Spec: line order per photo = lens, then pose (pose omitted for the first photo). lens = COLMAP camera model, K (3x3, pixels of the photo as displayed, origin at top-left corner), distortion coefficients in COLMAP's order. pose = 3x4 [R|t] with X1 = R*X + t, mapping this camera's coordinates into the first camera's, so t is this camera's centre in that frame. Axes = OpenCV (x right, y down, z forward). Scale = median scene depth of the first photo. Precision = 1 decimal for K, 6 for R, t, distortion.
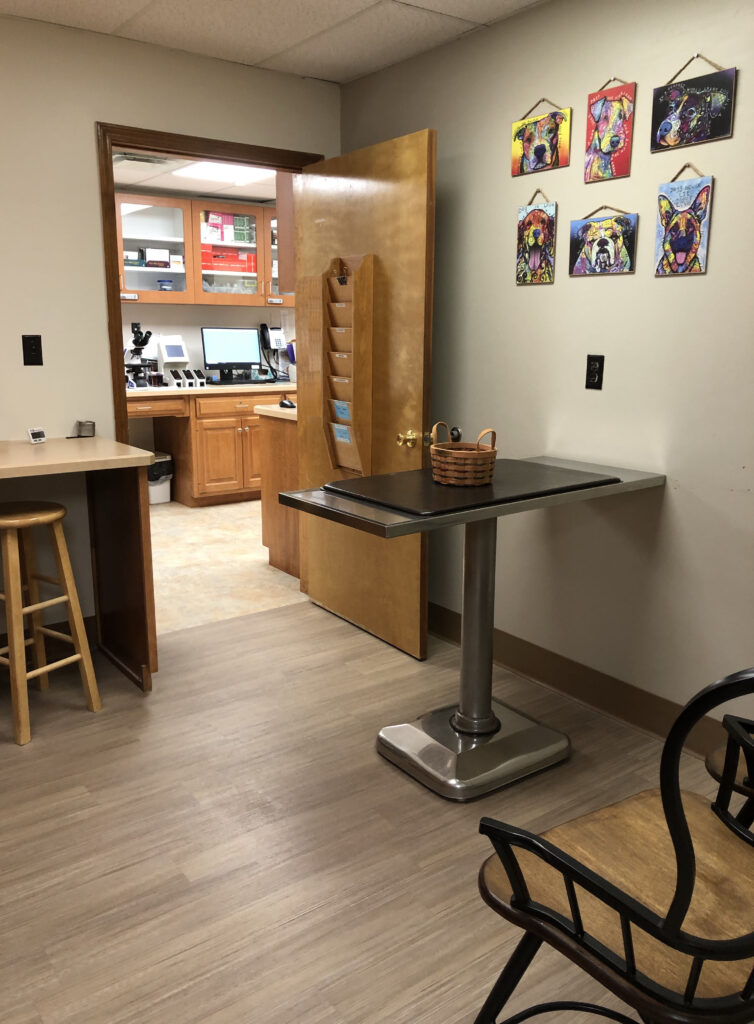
lens RADIAL K [[844.6, 0, 375.4], [0, 844.6, 513.5], [0, 0, 1]] dist [-0.004089, -0.001940]
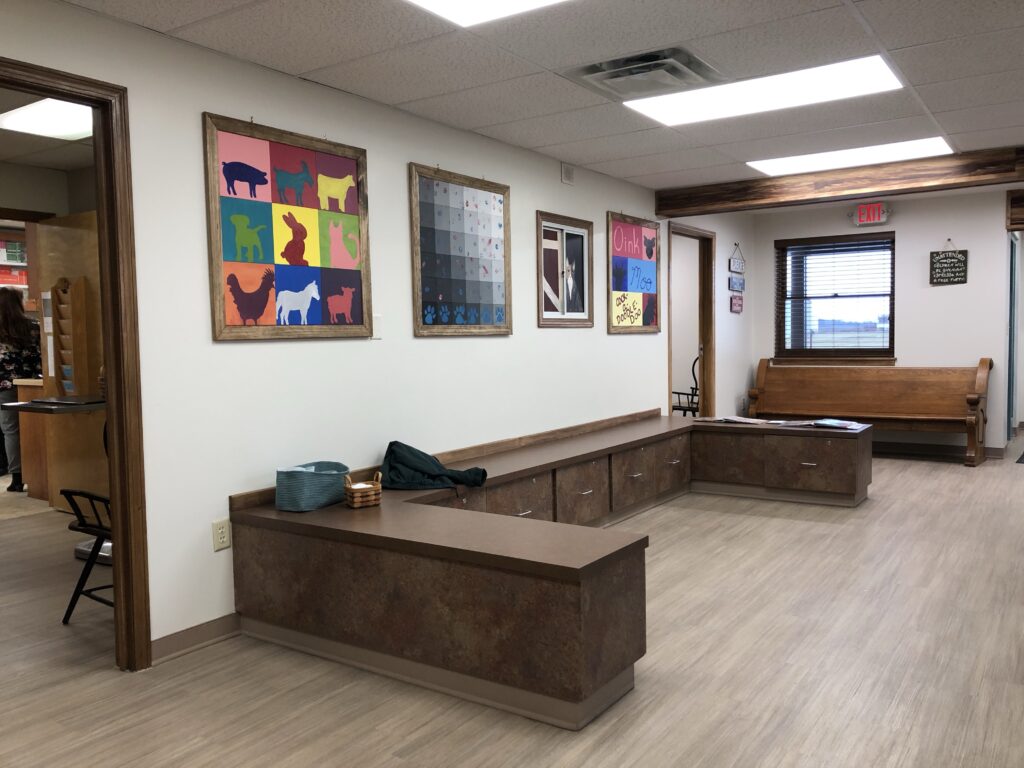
lens RADIAL K [[837.4, 0, 514.5], [0, 837.4, 382.7], [0, 0, 1]] dist [0.043841, -0.018546]
pose [[0.942271, -0.032724, 0.333250, 0.219872], [0.086860, 0.985035, -0.148870, 0.206776], [-0.323391, 0.169222, 0.931011, -0.735682]]
